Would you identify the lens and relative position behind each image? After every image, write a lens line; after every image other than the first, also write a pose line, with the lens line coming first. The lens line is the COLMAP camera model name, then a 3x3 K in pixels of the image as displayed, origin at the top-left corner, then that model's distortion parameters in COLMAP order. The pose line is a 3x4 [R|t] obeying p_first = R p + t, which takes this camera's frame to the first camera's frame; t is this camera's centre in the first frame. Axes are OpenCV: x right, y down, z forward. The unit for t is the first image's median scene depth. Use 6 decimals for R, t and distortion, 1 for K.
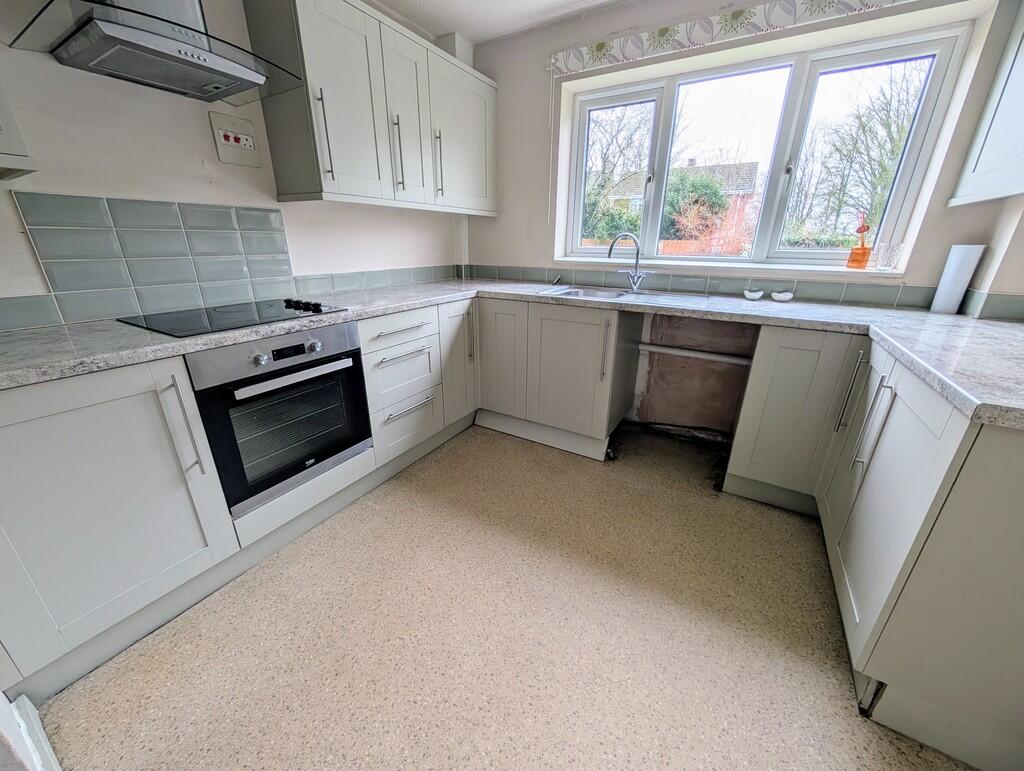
lens RADIAL K [[385.8, 0, 515.1], [0, 385.8, 384.1], [0, 0, 1]] dist [-0.000912, 0.000263]
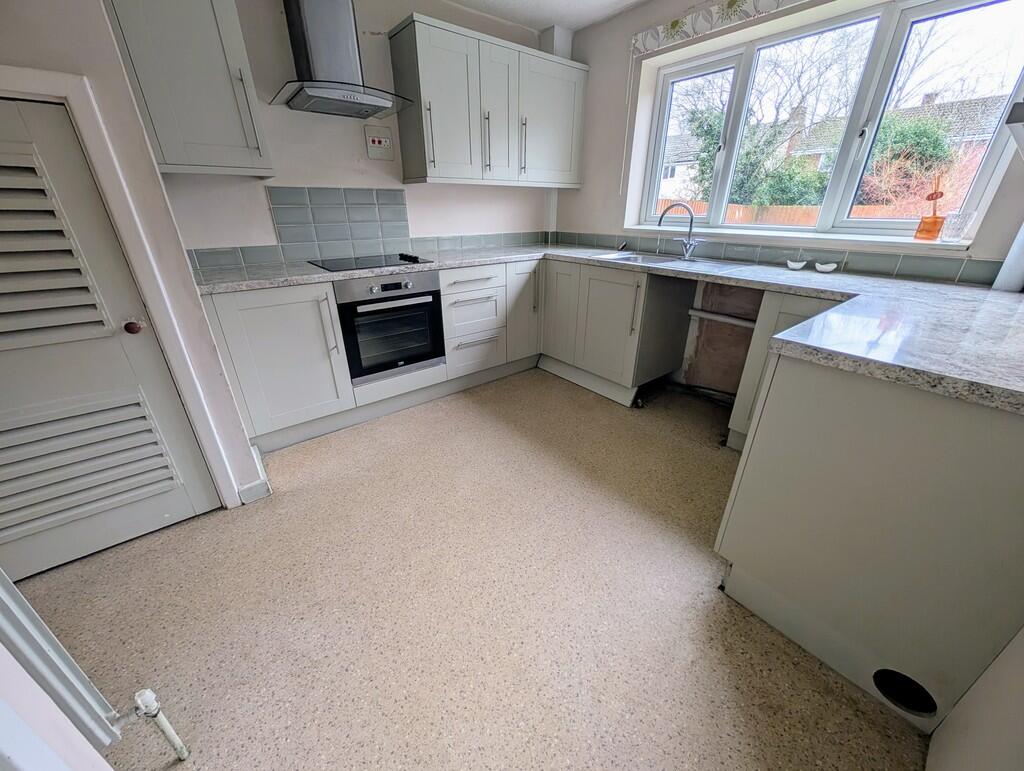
lens RADIAL K [[385.8, 0, 515.1], [0, 385.8, 384.1], [0, 0, 1]] dist [-0.000912, 0.000263]
pose [[0.935761, 0.139537, -0.323853, 0.353684], [-0.115332, 0.988976, 0.092869, 0.082742], [0.333242, -0.049552, 0.941538, -0.253460]]
